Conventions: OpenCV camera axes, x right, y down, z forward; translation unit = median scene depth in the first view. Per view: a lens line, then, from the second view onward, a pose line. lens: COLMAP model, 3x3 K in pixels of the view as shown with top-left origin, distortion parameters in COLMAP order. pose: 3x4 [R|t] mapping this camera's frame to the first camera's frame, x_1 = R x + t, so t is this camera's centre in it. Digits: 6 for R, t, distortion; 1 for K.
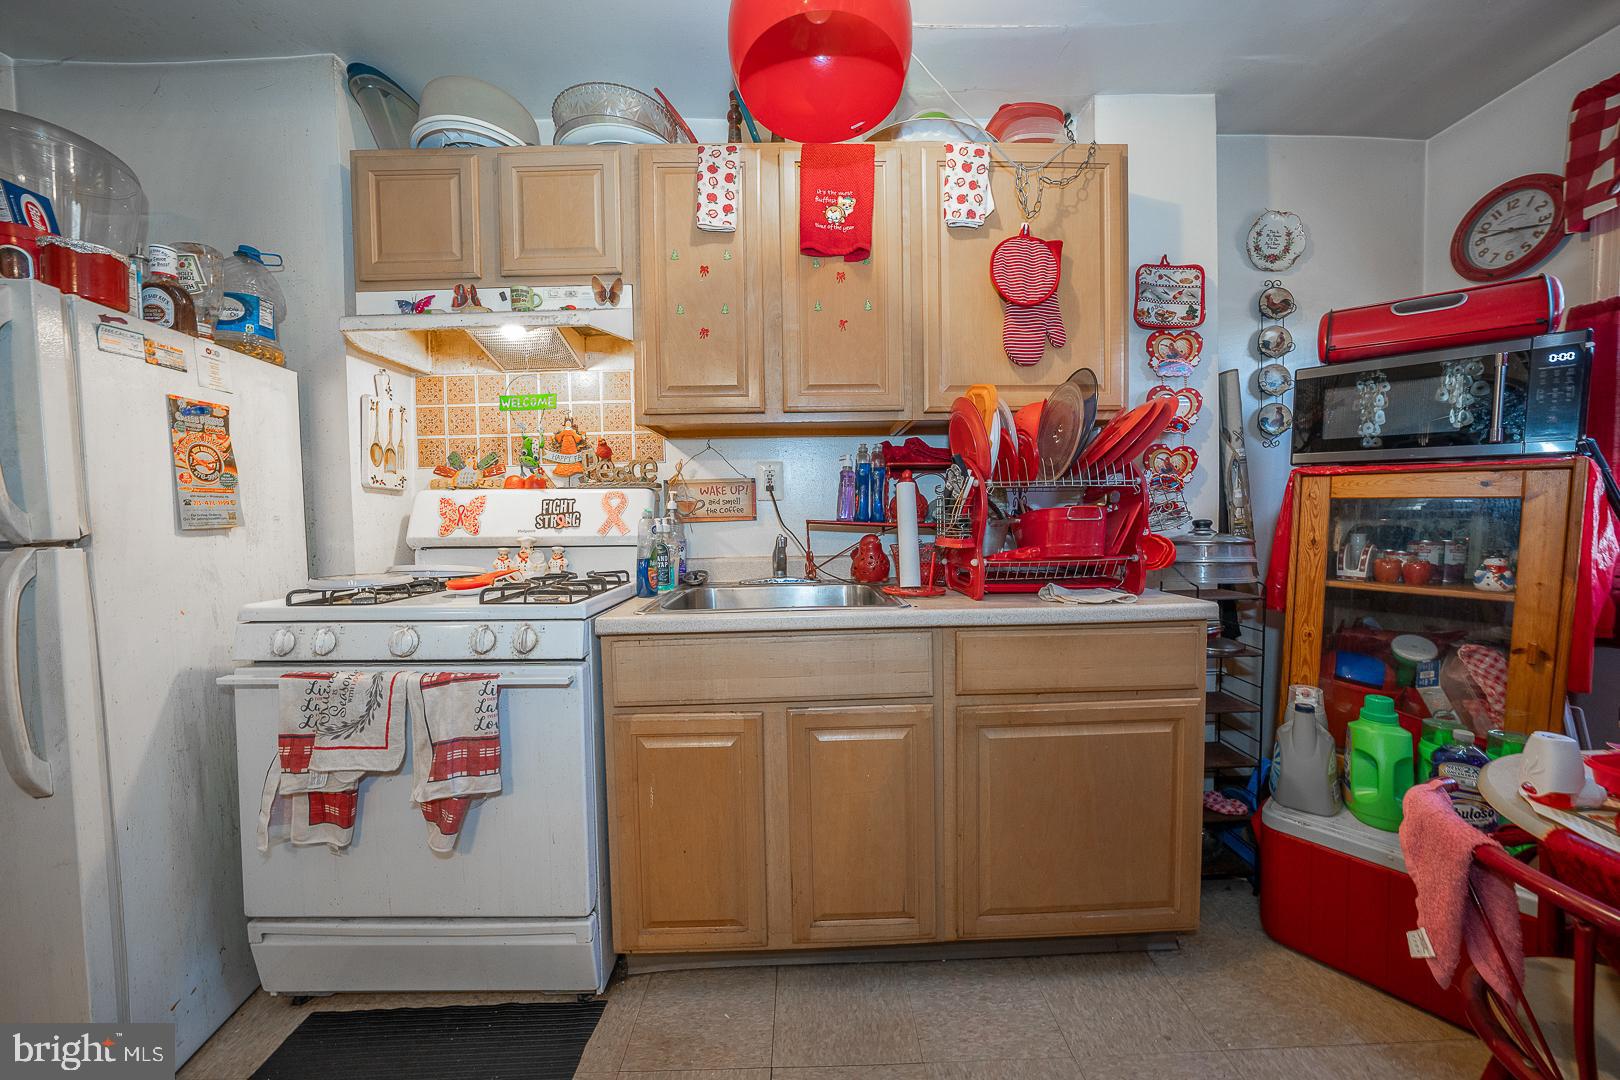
lens RADIAL K [[556.7, 0, 810.4], [0, 556.7, 536.8], [0, 0, 1]] dist [-0.030412, 0.006675]
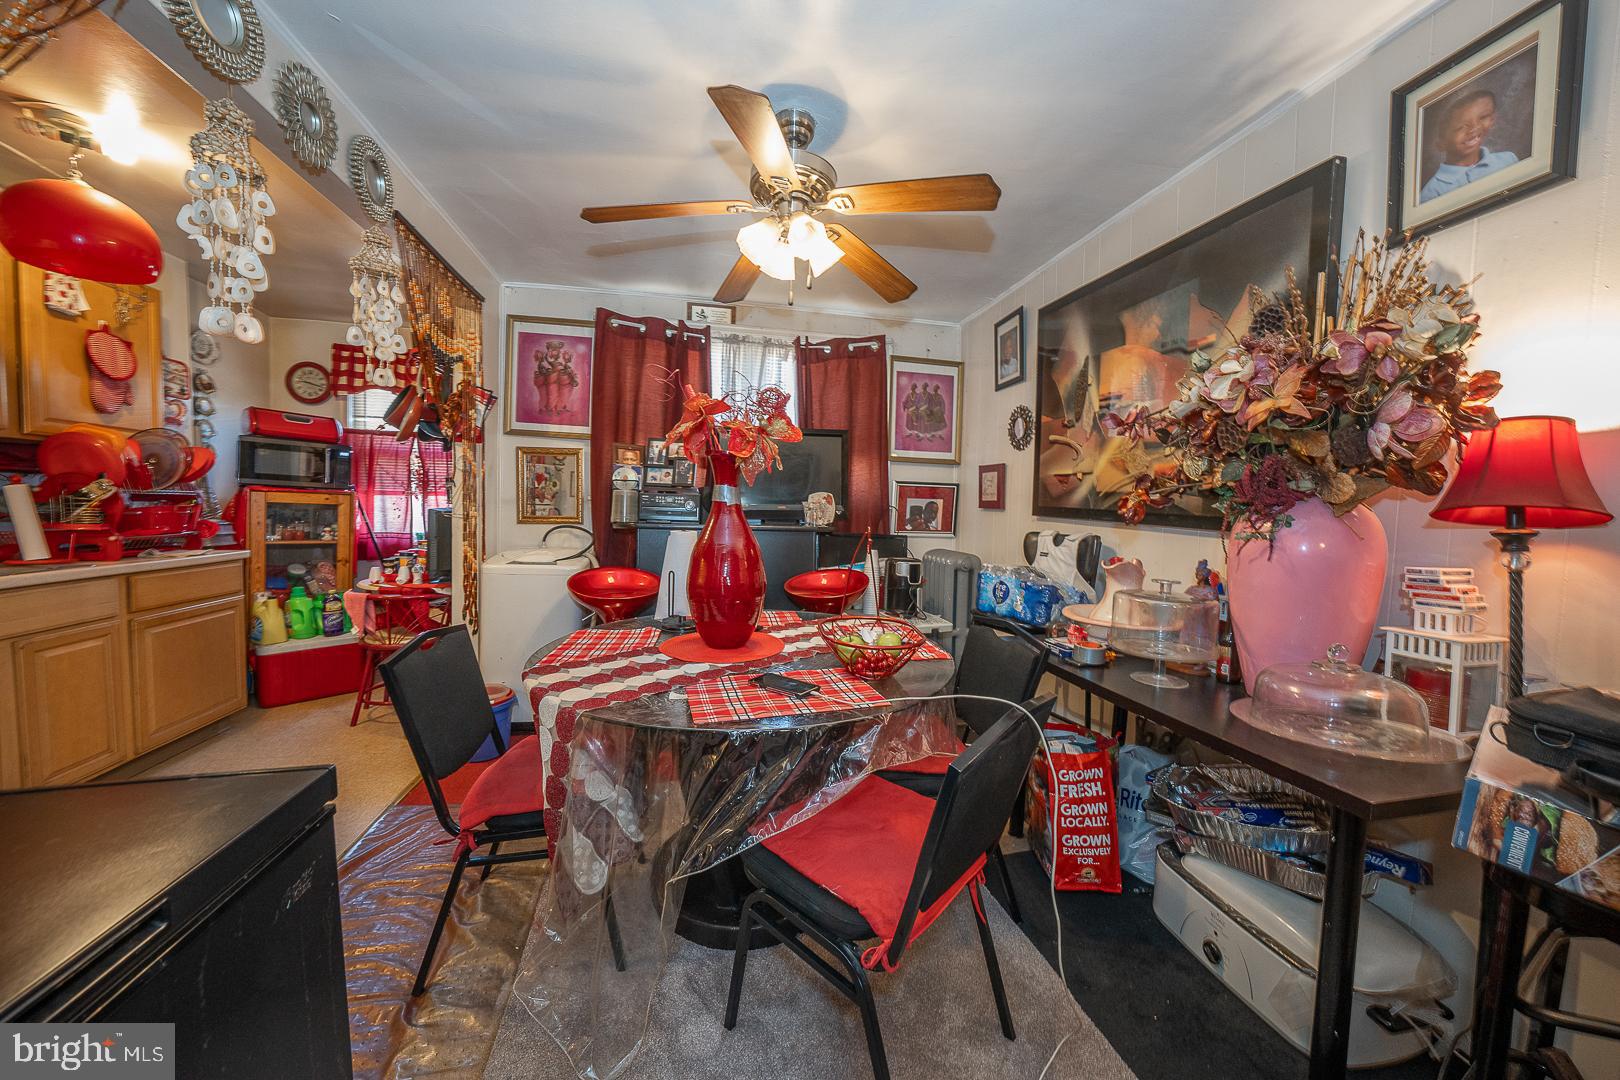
lens RADIAL K [[556.7, 0, 810.4], [0, 556.7, 536.8], [0, 0, 1]] dist [-0.030412, 0.006675]
pose [[-0.201158, -0.041026, 0.978699, -1.553387], [0.014497, 0.998888, 0.044852, 0.000065], [-0.979451, 0.023211, -0.200340, -0.653545]]
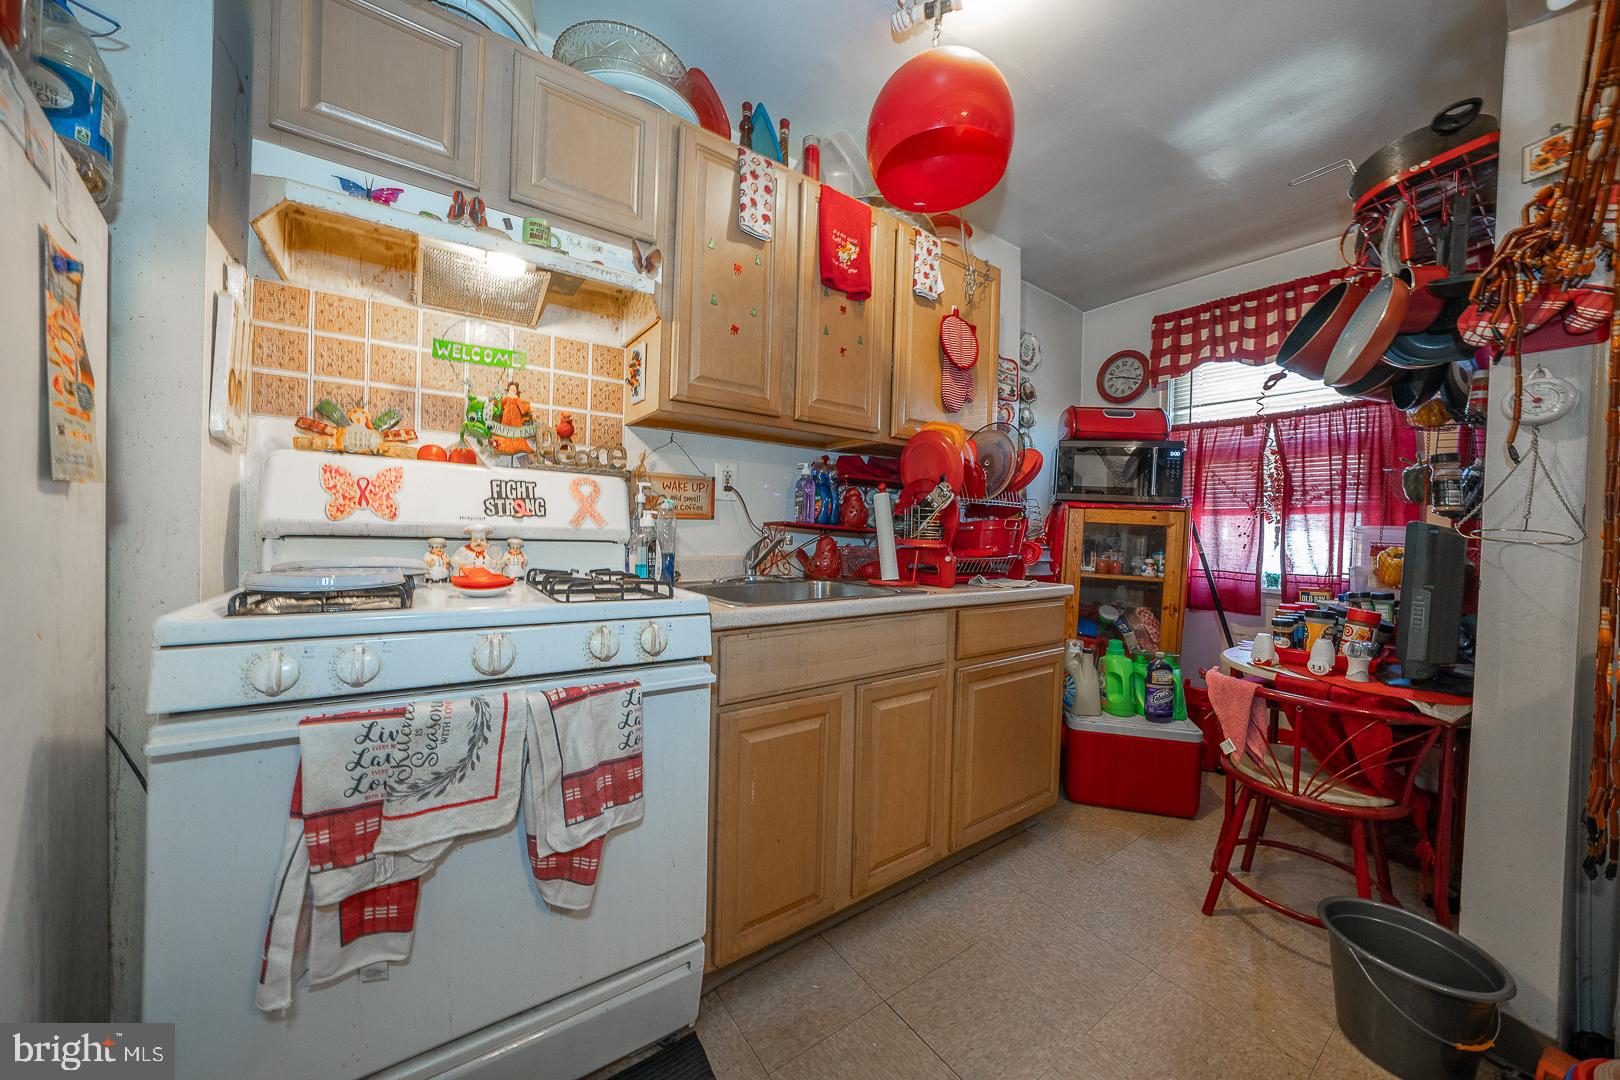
lens RADIAL K [[556.7, 0, 810.4], [0, 556.7, 536.8], [0, 0, 1]] dist [-0.030412, 0.006675]
pose [[0.823872, 0.031308, 0.565911, -0.649799], [-0.017799, 0.999410, -0.029377, 0.035232], [-0.566496, 0.014130, 0.823943, 0.102190]]
